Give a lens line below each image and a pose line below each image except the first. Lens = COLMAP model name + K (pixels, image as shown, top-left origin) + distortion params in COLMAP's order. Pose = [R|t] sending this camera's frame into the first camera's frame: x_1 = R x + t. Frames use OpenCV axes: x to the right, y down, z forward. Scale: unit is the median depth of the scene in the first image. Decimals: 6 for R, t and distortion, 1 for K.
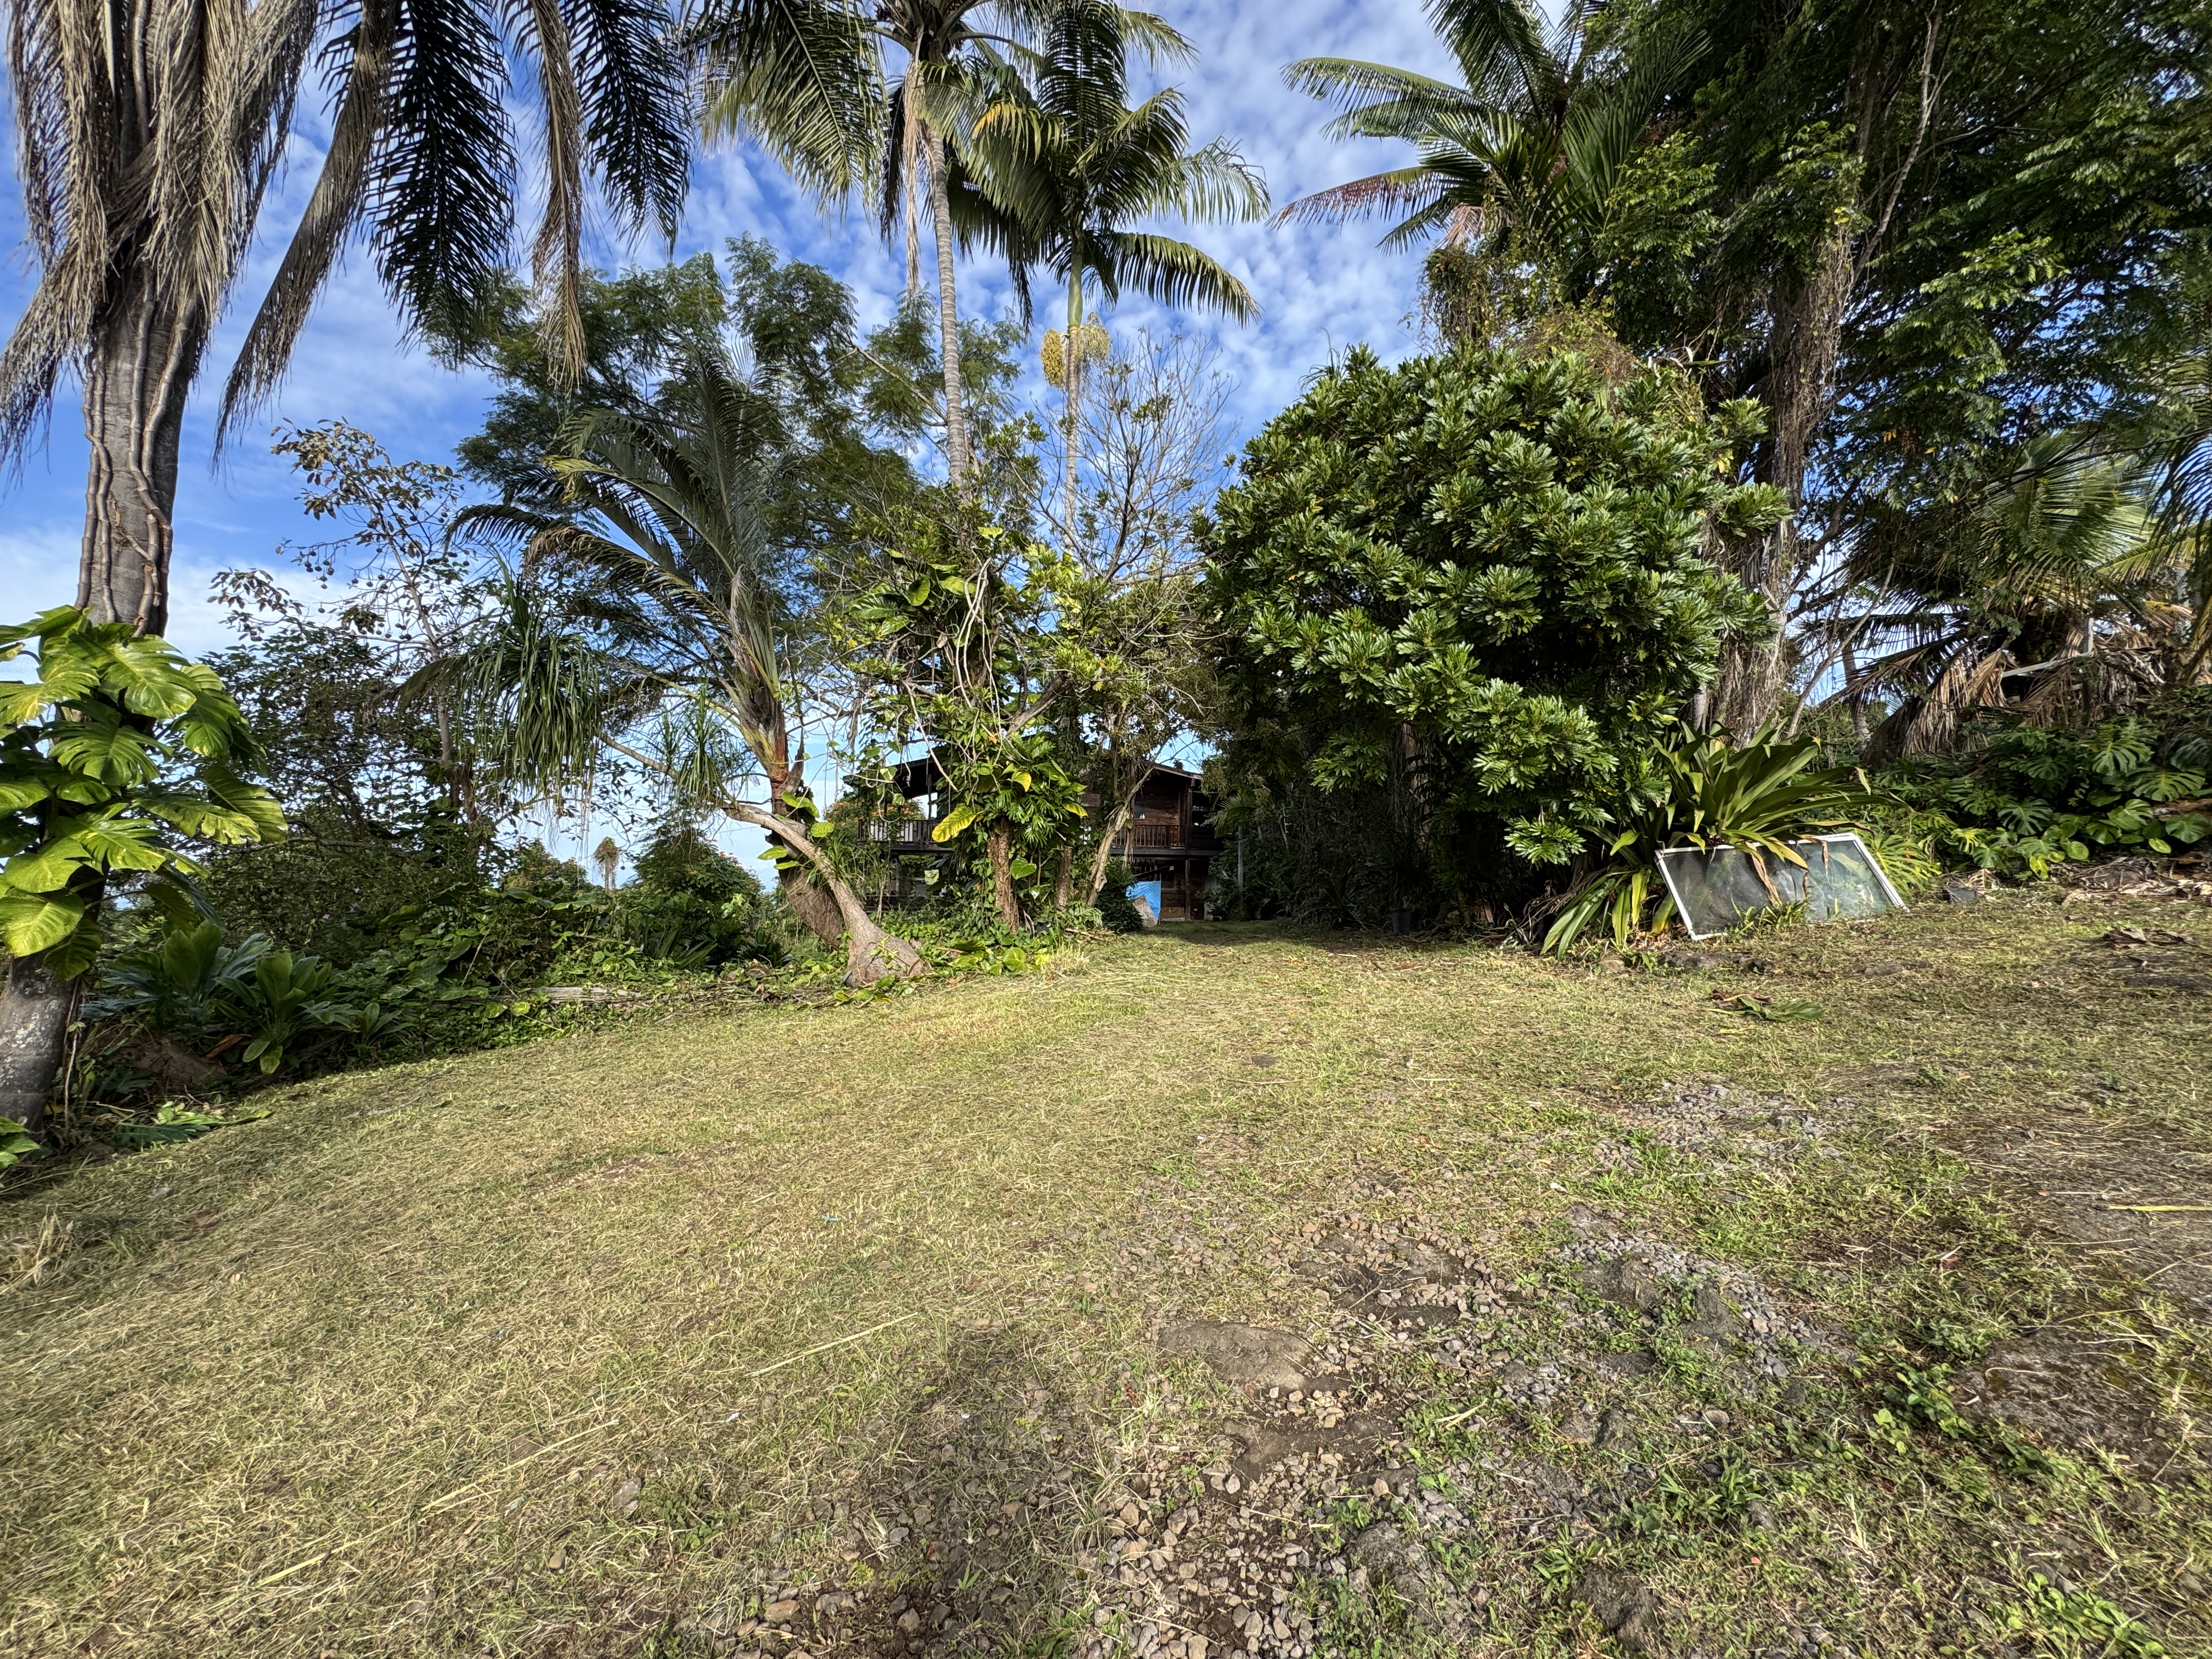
lens RADIAL K [[877.4, 0, 1106.0], [0, 877.4, 829.5], [0, 0, 1]] dist [-0.004892, 0.000042]
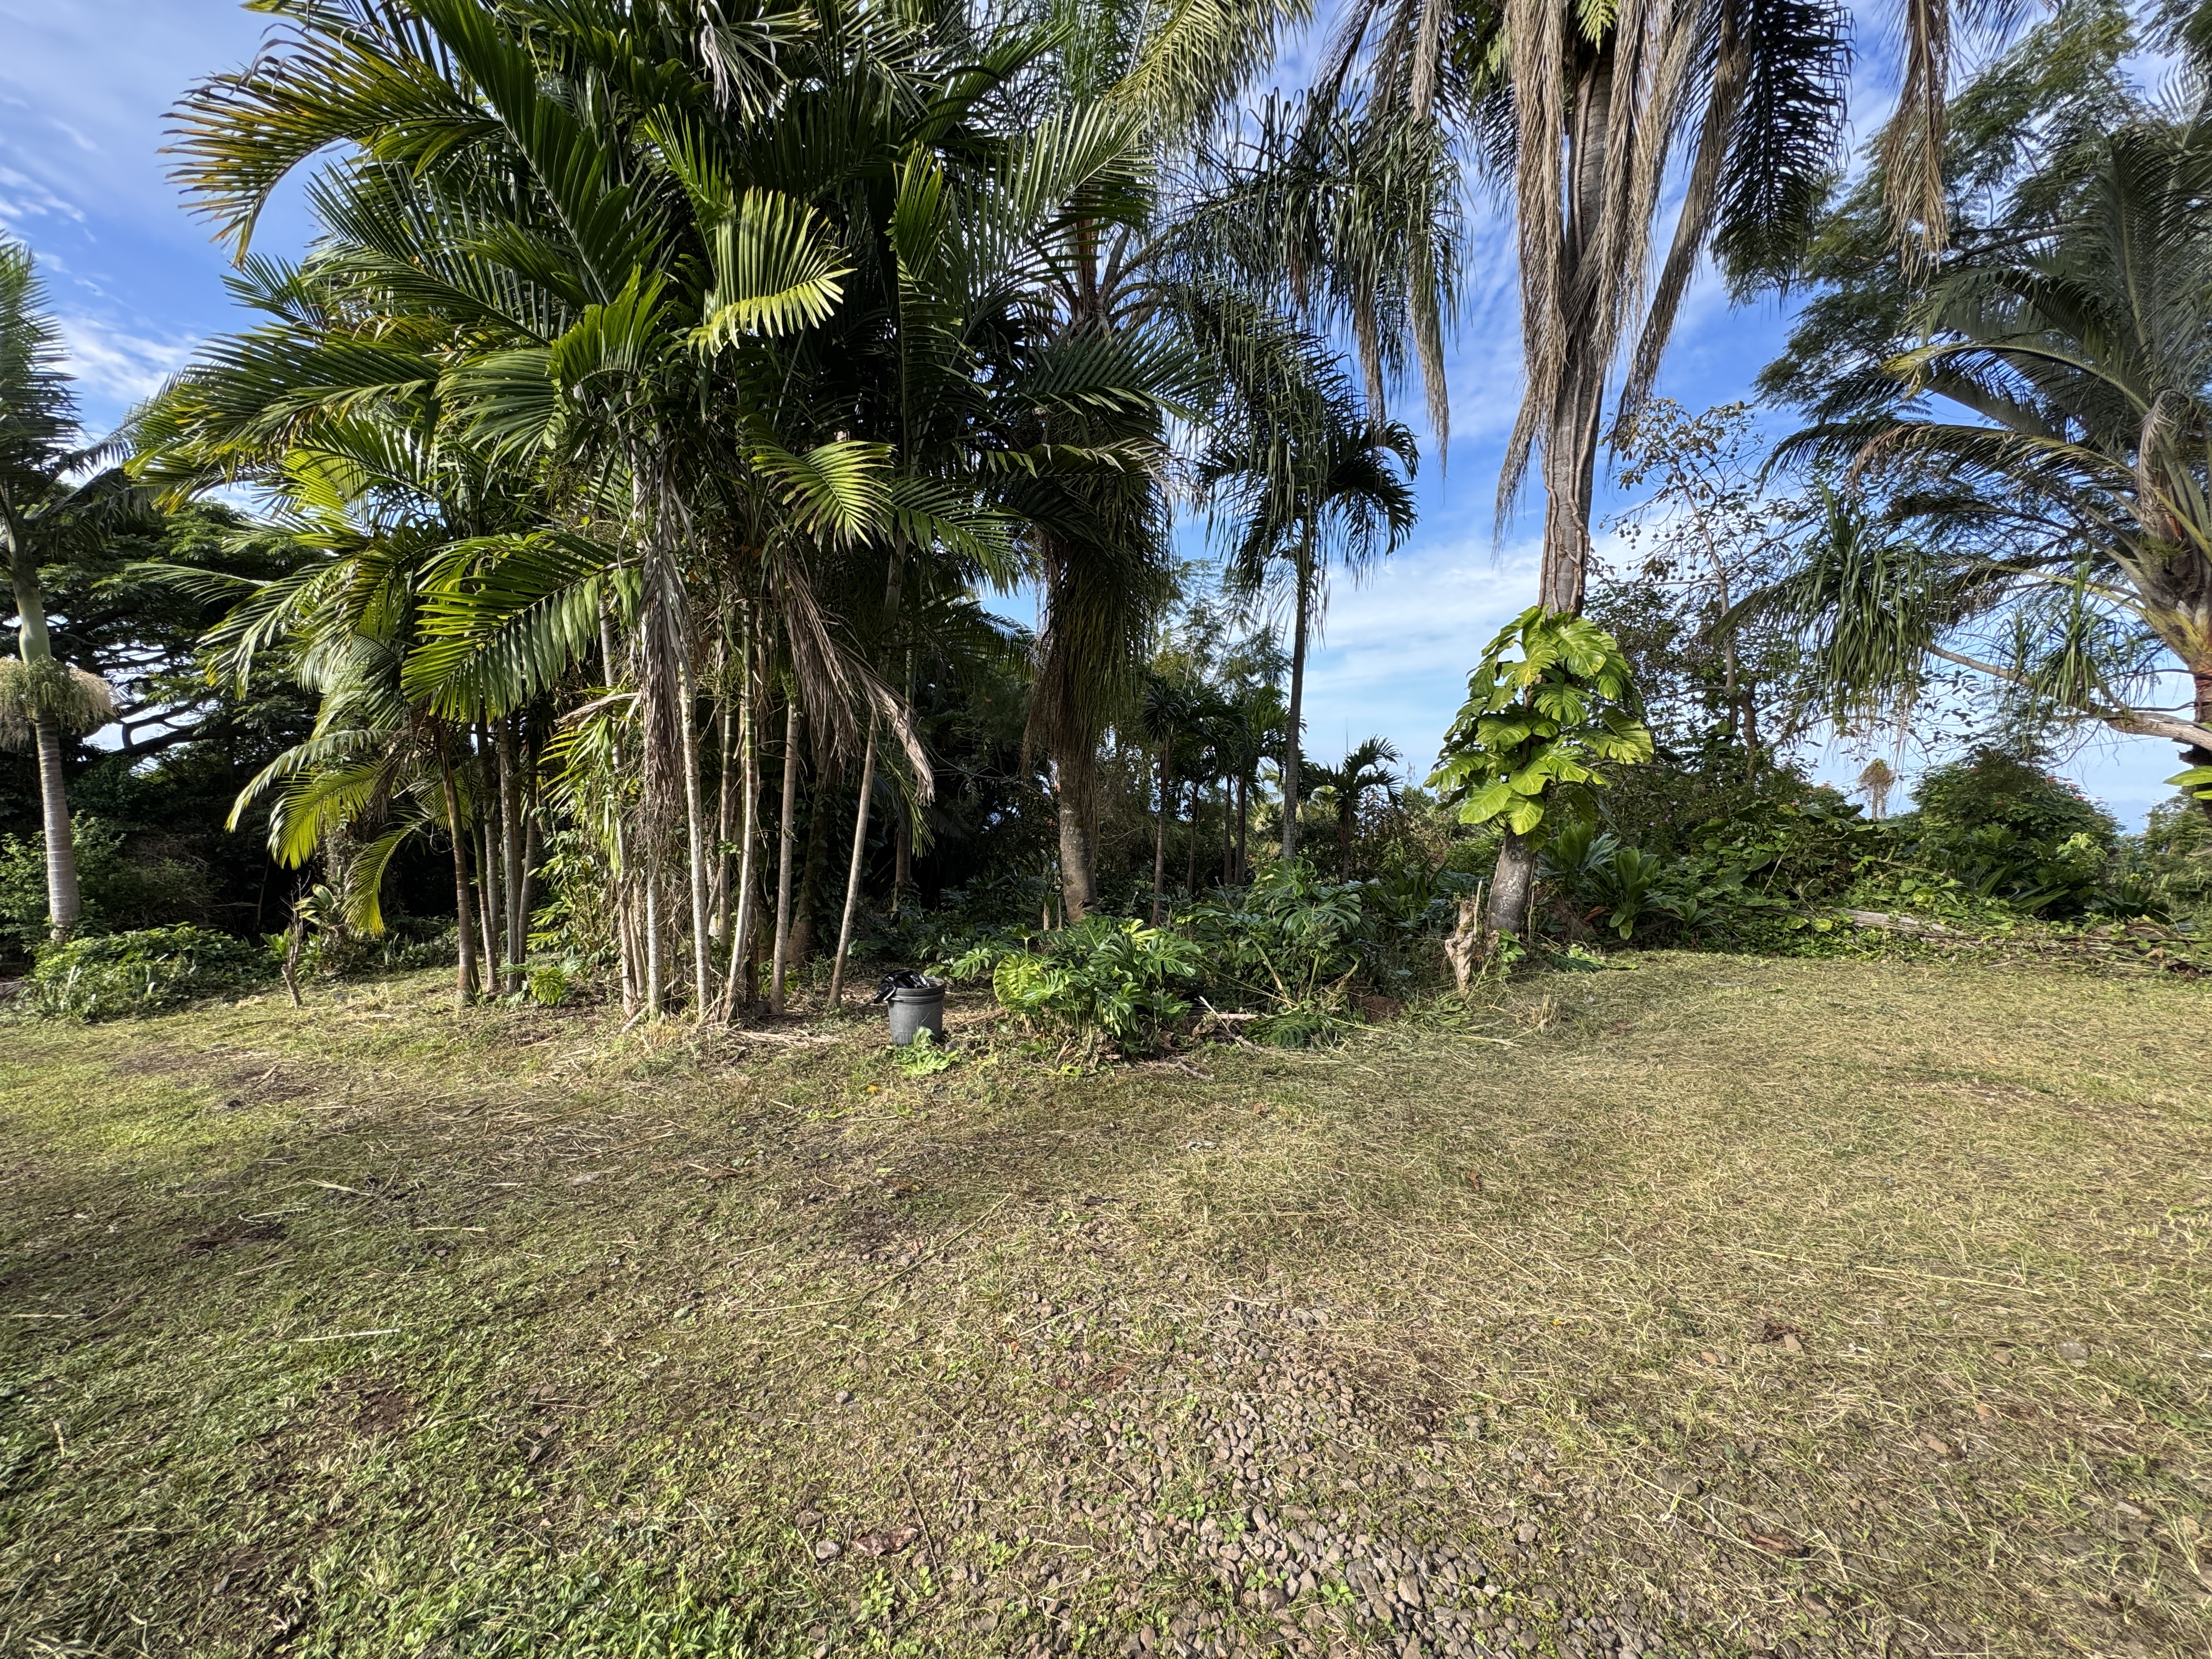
lens RADIAL K [[877.4, 0, 1106.0], [0, 877.4, 829.5], [0, 0, 1]] dist [-0.004892, 0.000042]
pose [[0.333251, 0.066047, -0.940522, 0.008443], [0.016828, 0.996968, 0.075973, 0.000677], [0.942688, -0.041145, 0.331129, -0.117714]]
